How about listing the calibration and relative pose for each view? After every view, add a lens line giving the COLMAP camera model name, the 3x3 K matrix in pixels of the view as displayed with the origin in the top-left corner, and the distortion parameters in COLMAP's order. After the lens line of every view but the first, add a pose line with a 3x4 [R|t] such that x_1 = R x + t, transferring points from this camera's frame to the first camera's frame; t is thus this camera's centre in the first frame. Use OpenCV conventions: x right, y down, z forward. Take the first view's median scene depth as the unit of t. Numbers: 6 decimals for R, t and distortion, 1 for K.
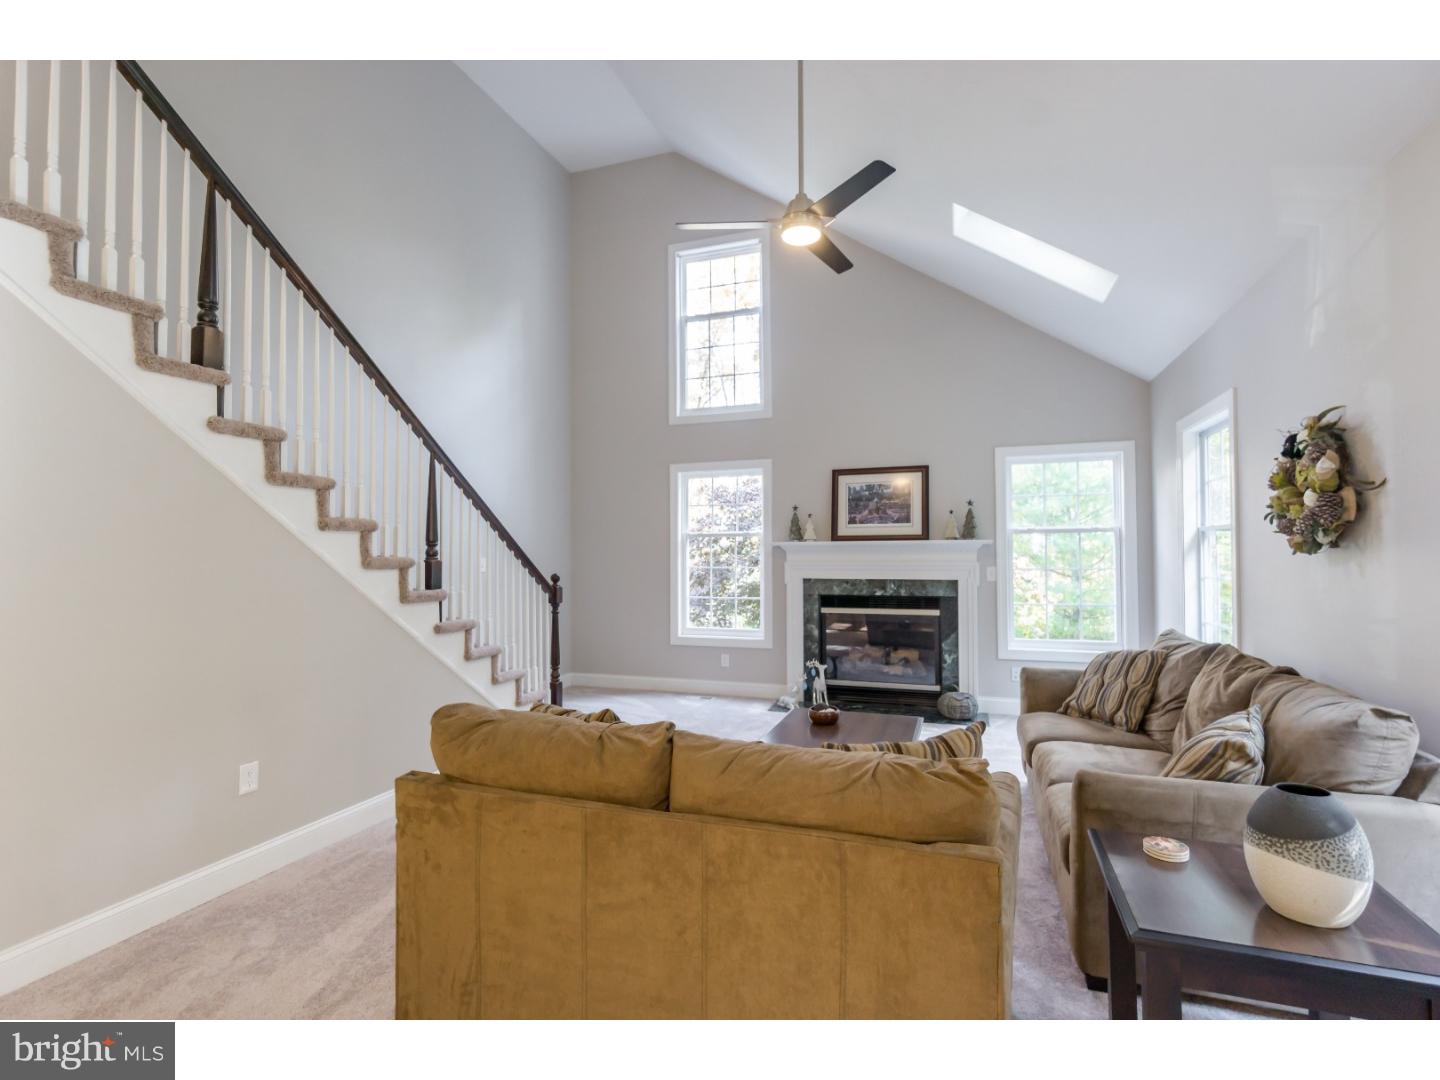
lens RADIAL K [[671.4, 0, 728.9], [0, 671.4, 543.8], [0, 0, 1]] dist [-0.009853, 0.000256]
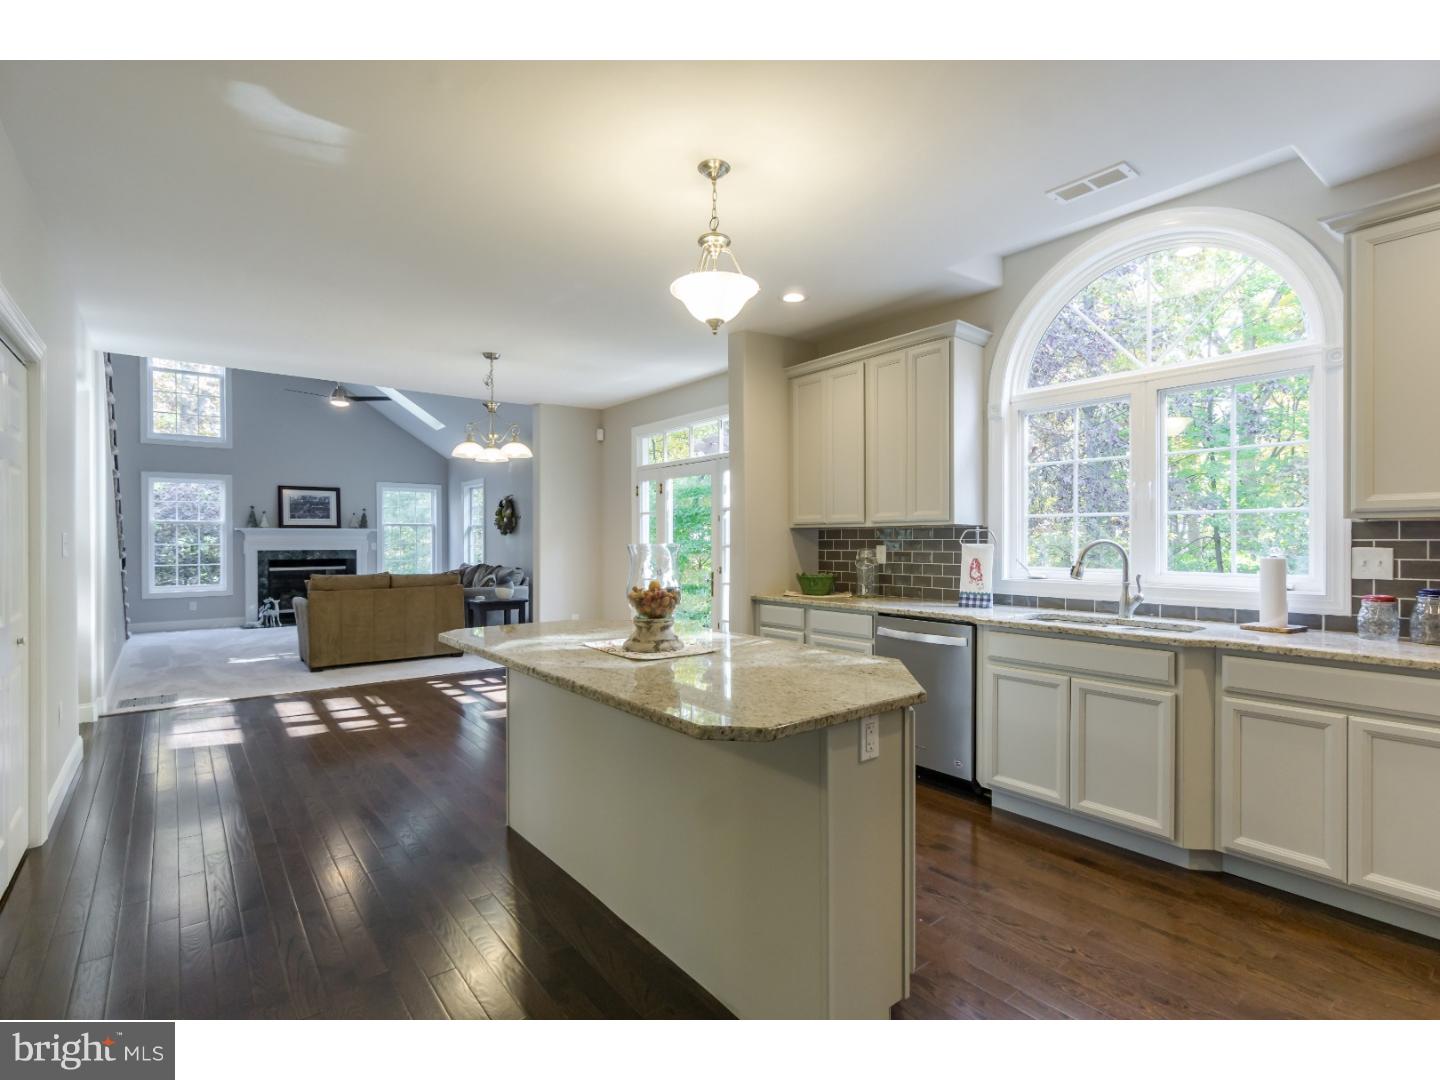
lens RADIAL K [[671.4, 0, 726.4], [0, 671.4, 540.0], [0, 0, 1]] dist [-0.009853, 0.000256]
pose [[0.507268, 0.004820, 0.861775, -0.749063], [-0.012730, 0.999917, 0.001901, 0.009059], [-0.861694, -0.011935, 0.507288, -0.851399]]
